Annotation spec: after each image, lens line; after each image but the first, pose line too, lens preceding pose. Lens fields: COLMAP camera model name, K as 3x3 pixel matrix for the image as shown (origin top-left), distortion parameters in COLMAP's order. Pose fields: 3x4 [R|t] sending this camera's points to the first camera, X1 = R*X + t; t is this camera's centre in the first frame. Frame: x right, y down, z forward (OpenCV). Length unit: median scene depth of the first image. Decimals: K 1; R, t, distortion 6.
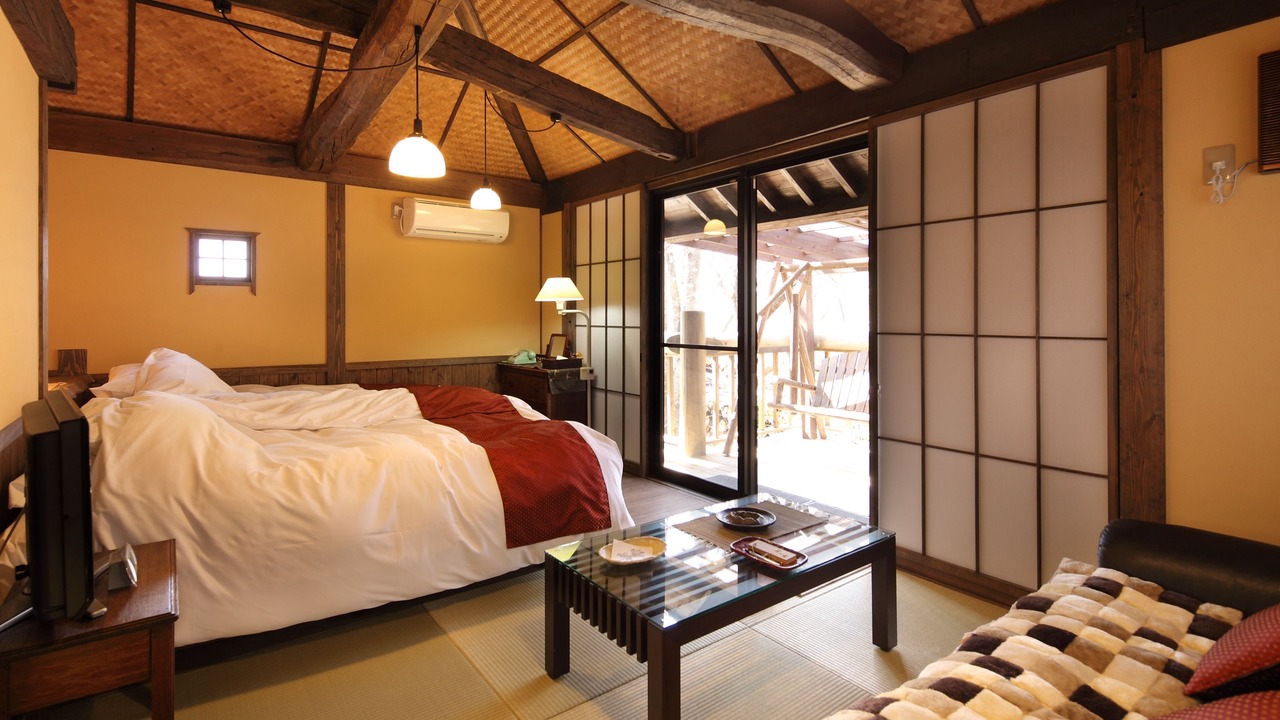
lens RADIAL K [[610.9, 0, 640.0], [0, 610.9, 360.0], [0, 0, 1]] dist [-0.000853, -0.000487]
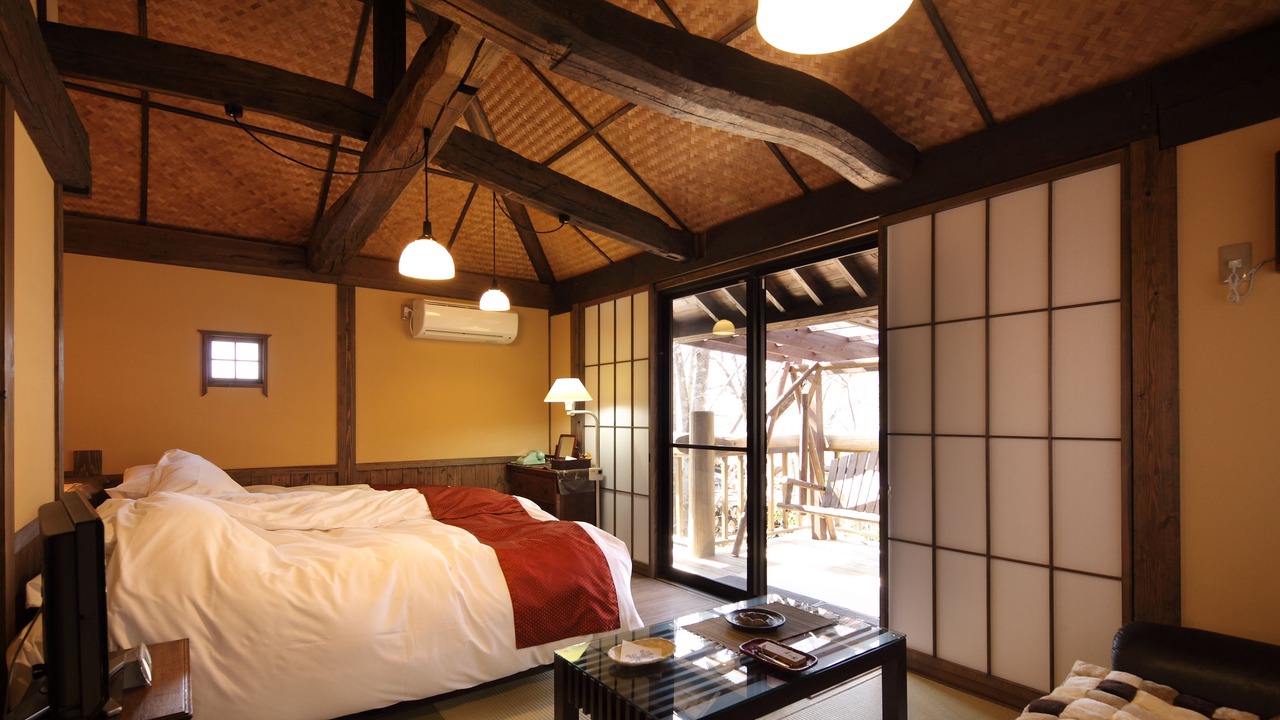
lens RADIAL K [[610.9, 0, 640.0], [0, 610.9, 360.0], [0, 0, 1]] dist [-0.000853, -0.000487]
pose [[0.999912, -0.001489, -0.013159, -0.001020], [0.001498, 0.999999, 0.000674, -0.165970], [0.013158, -0.000694, 0.999913, 0.000459]]
